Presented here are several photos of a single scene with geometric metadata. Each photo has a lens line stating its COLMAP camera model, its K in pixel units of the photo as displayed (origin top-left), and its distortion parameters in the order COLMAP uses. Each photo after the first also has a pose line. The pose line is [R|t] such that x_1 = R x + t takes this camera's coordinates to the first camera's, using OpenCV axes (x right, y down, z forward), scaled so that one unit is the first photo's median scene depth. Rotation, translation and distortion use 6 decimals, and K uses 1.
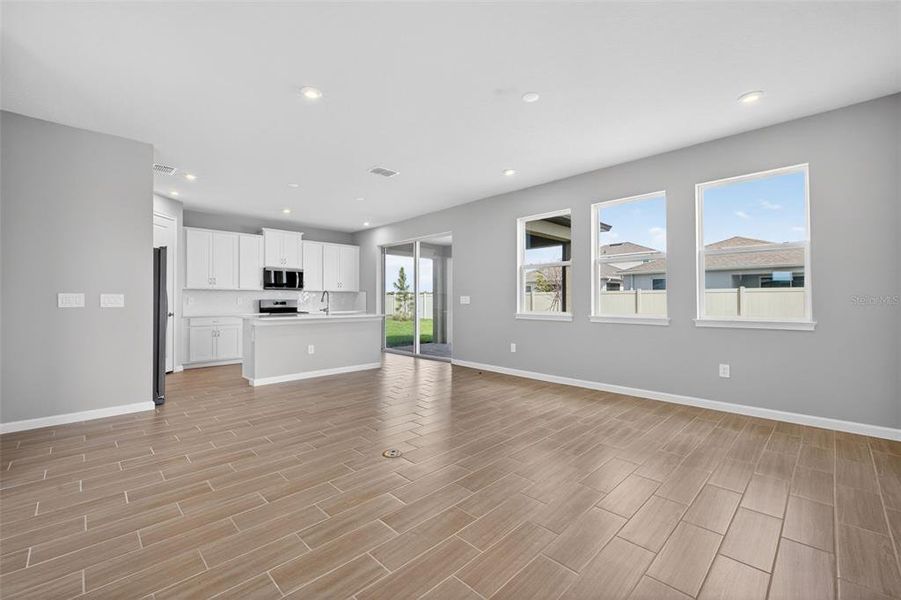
lens RADIAL K [[375.9, 0, 447.4], [0, 375.9, 298.4], [0, 0, 1]] dist [0.002751, -0.000019]
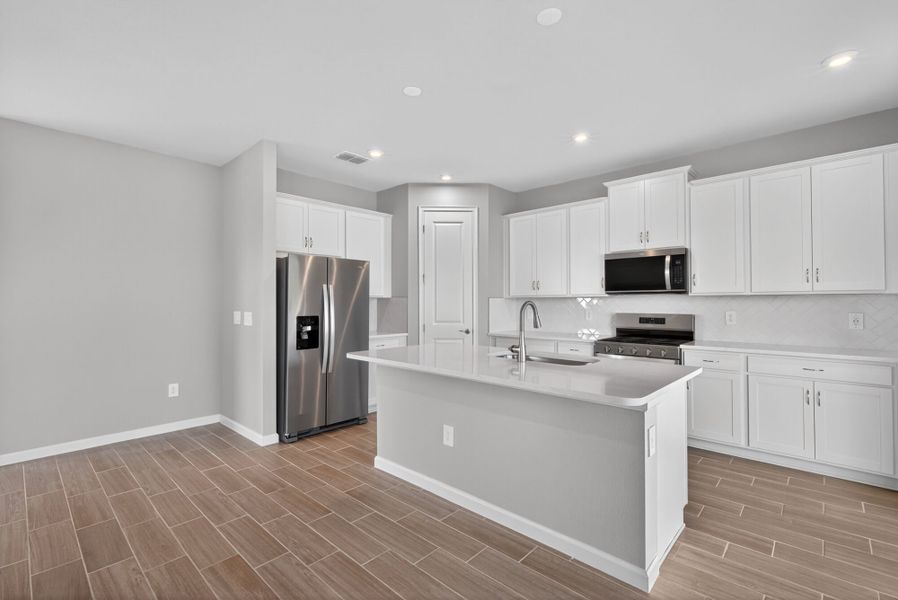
lens RADIAL K [[403.2, 0, 444.6], [0, 403.2, 297.4], [0, 0, 1]] dist [0.001190, 0.000206]
pose [[0.041976, -0.010148, -0.999067, 0.091335], [0.010974, 0.999893, -0.009695, -0.018074], [0.999058, -0.010557, 0.042083, 0.769876]]
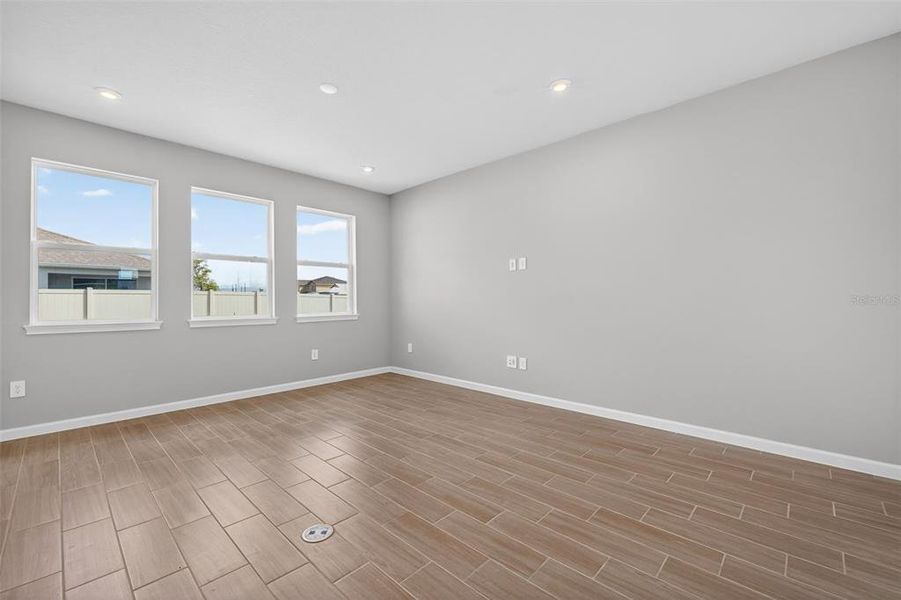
lens RADIAL K [[375.9, 0, 447.4], [0, 375.9, 298.4], [0, 0, 1]] dist [0.002751, -0.000019]
pose [[-0.027358, 0.005395, 0.999611, -0.319350], [0.001332, 0.999985, -0.005361, 0.001940], [-0.999625, 0.001185, -0.027365, 0.310666]]
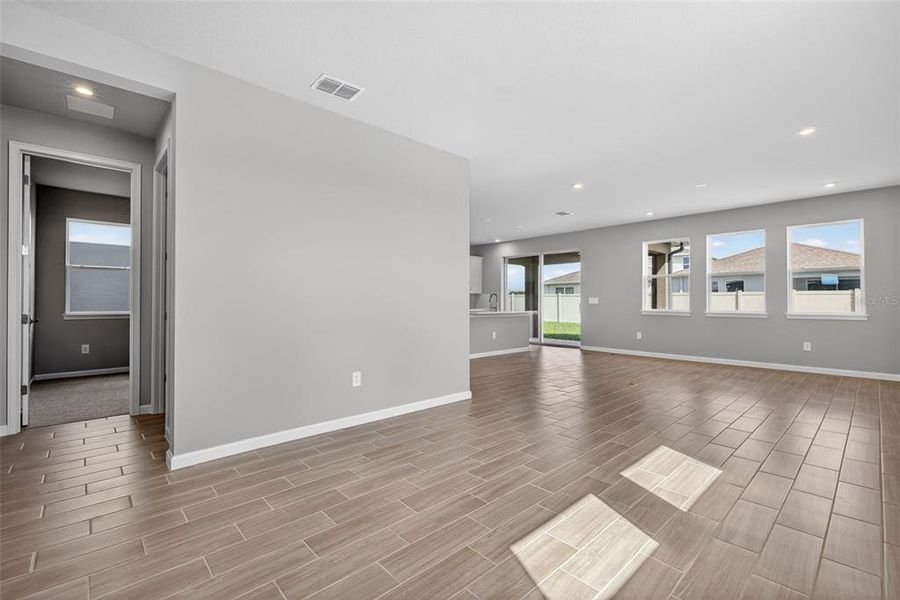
lens RADIAL K [[396.5, 0, 445.9], [0, 396.5, 296.9], [0, 0, 1]] dist [0.001667, 0.000540]
pose [[0.999468, 0.003473, -0.032427, -0.390222], [-0.003643, 0.999980, -0.005164, -0.000195], [0.032409, 0.005279, 0.999461, -0.383506]]
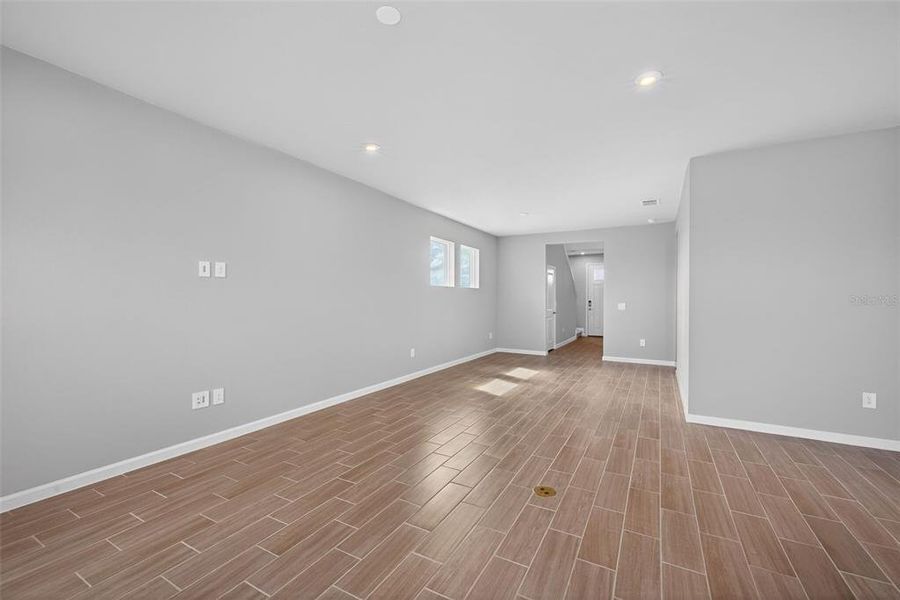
lens RADIAL K [[375.5, 0, 446.9], [0, 375.5, 298.4], [0, 0, 1]] dist [0.002751, -0.000019]
pose [[-0.958970, -0.003620, -0.283486, 0.132564], [-0.001843, 0.999977, -0.006537, -0.017573], [0.283503, -0.005746, -0.958954, 0.706263]]
